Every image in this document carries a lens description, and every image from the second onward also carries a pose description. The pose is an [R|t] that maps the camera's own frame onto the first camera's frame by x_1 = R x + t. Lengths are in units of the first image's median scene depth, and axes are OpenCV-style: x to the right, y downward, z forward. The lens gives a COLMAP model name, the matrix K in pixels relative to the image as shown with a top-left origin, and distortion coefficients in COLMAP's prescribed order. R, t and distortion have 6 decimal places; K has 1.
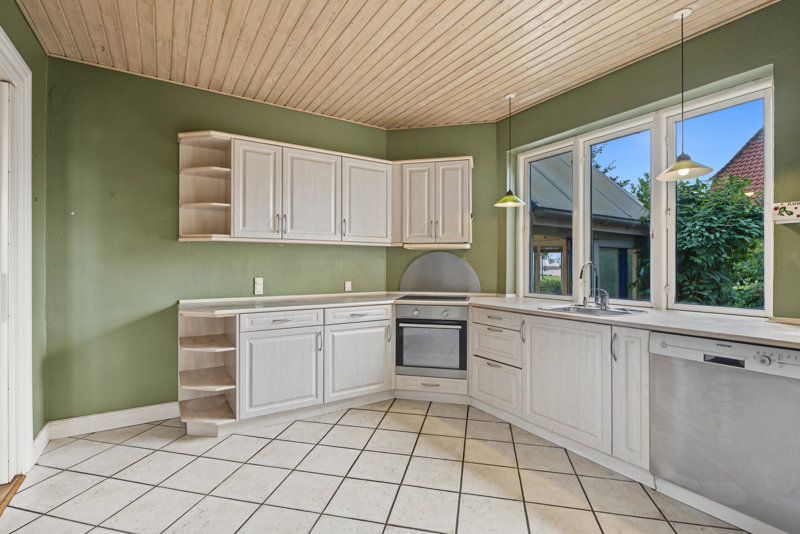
lens RADIAL K [[376.3, 0, 394.7], [0, 376.3, 266.0], [0, 0, 1]] dist [0.002347, -0.000089]
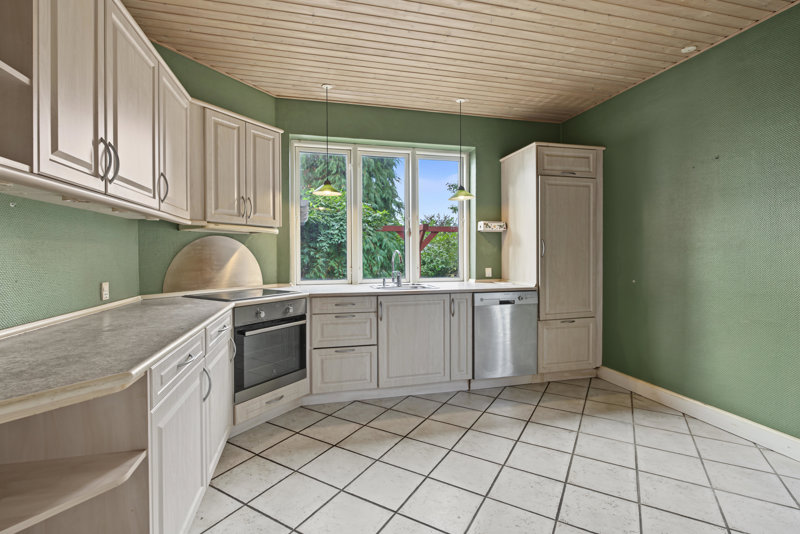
lens RADIAL K [[376.3, 0, 396.7], [0, 376.3, 259.3], [0, 0, 1]] dist [0.002347, -0.000089]
pose [[0.308424, -0.013988, 0.951146, -0.616865], [0.005309, 0.999902, 0.012984, 0.002635], [-0.951234, 0.001045, 0.308468, 0.516244]]
